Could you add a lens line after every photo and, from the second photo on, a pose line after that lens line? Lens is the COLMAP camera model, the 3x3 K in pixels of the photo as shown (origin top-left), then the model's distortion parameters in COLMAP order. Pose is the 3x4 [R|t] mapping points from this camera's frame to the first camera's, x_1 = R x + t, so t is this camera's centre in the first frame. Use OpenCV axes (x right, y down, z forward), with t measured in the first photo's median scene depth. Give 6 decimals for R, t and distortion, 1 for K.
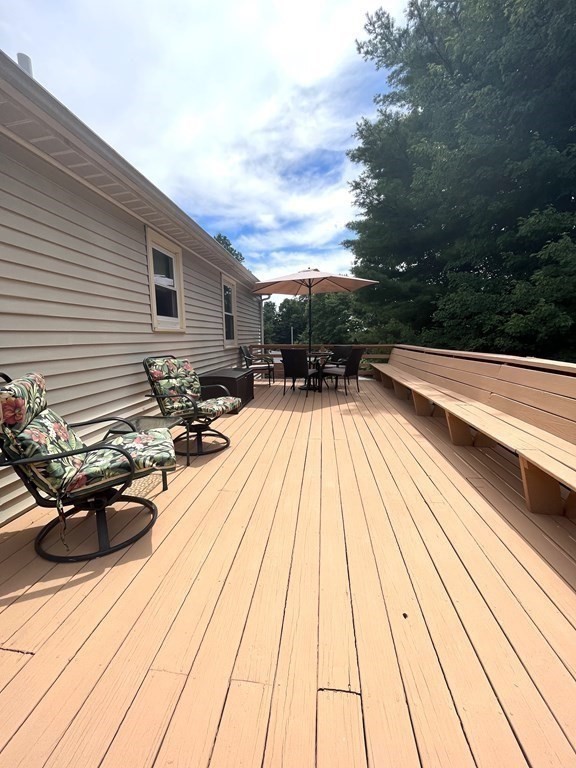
lens RADIAL K [[308.1, 0, 288.3], [0, 308.1, 385.3], [0, 0, 1]] dist [0.000364, 0.000007]
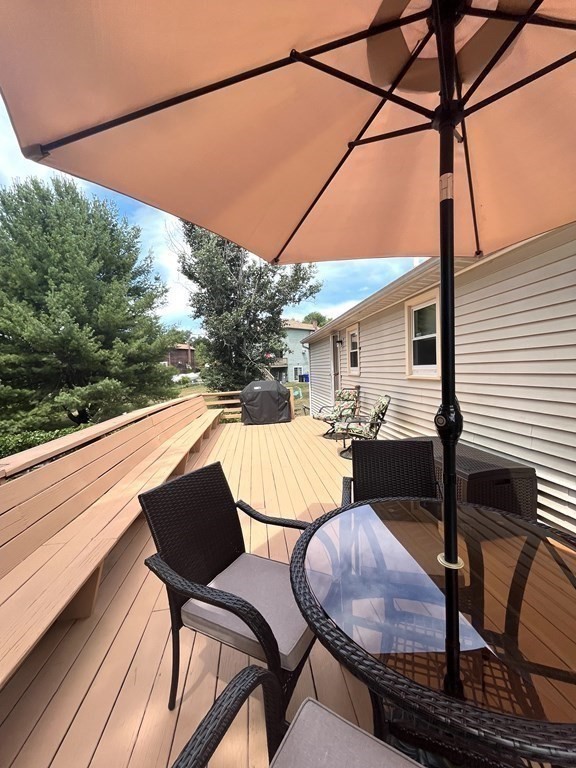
lens RADIAL K [[308.1, 0, 288.4], [0, 308.1, 384.5], [0, 0, 1]] dist [0.000364, 0.000007]
pose [[-0.973828, 0.061719, -0.218746, 0.343327], [0.014704, 0.977517, 0.210346, -0.440352], [0.226810, 0.201624, -0.952840, 2.183916]]
